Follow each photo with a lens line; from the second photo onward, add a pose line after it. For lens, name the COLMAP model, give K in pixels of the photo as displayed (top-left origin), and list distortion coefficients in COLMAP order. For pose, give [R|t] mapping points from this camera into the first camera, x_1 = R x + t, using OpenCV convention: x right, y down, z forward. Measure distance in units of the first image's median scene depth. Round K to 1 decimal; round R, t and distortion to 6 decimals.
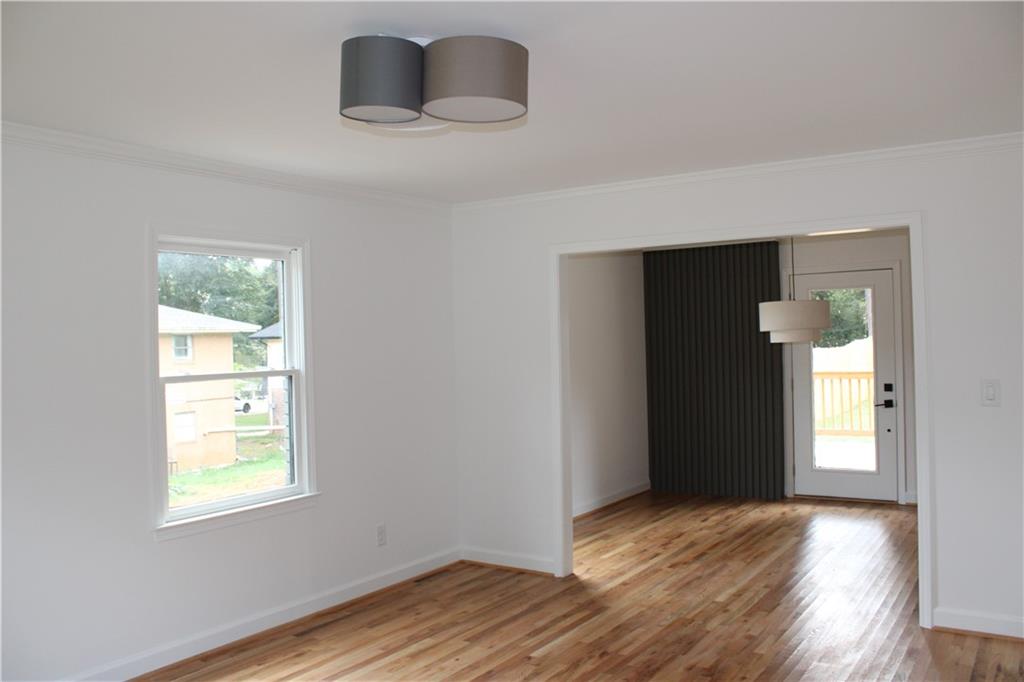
lens RADIAL K [[841.1, 0, 515.5], [0, 841.1, 335.5], [0, 0, 1]] dist [-0.166793, 0.150420]
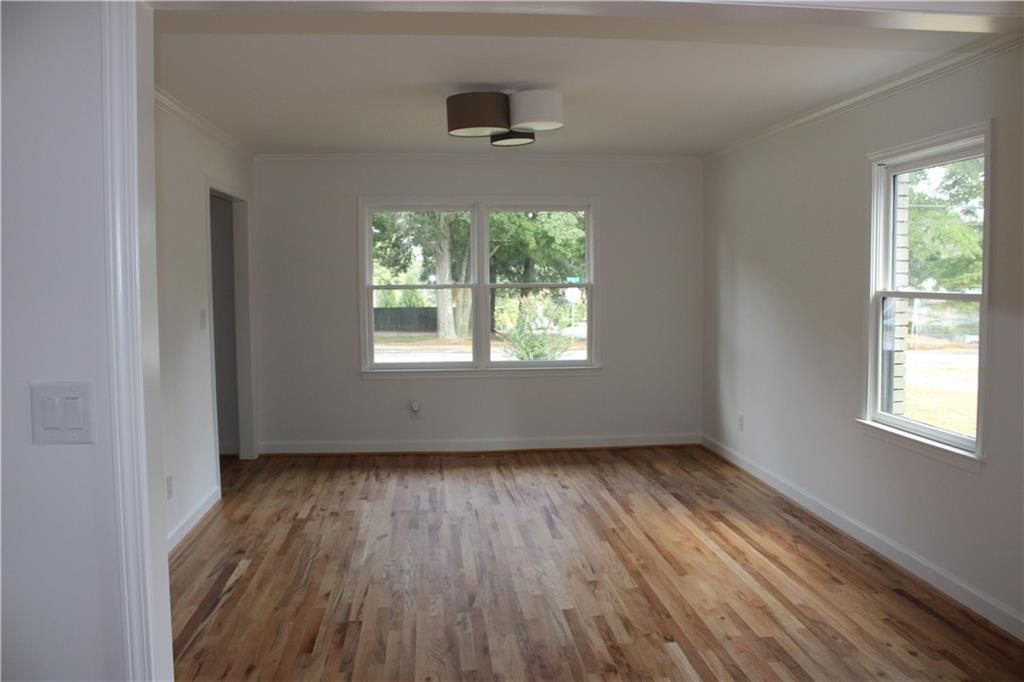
lens RADIAL K [[841.1, 0, 515.5], [0, 841.1, 335.5], [0, 0, 1]] dist [-0.166793, 0.150420]
pose [[-0.770825, 0.075450, -0.632563, 0.628853], [0.031735, 0.996277, 0.080161, 0.005430], [0.636256, 0.041716, -0.770350, 1.484928]]
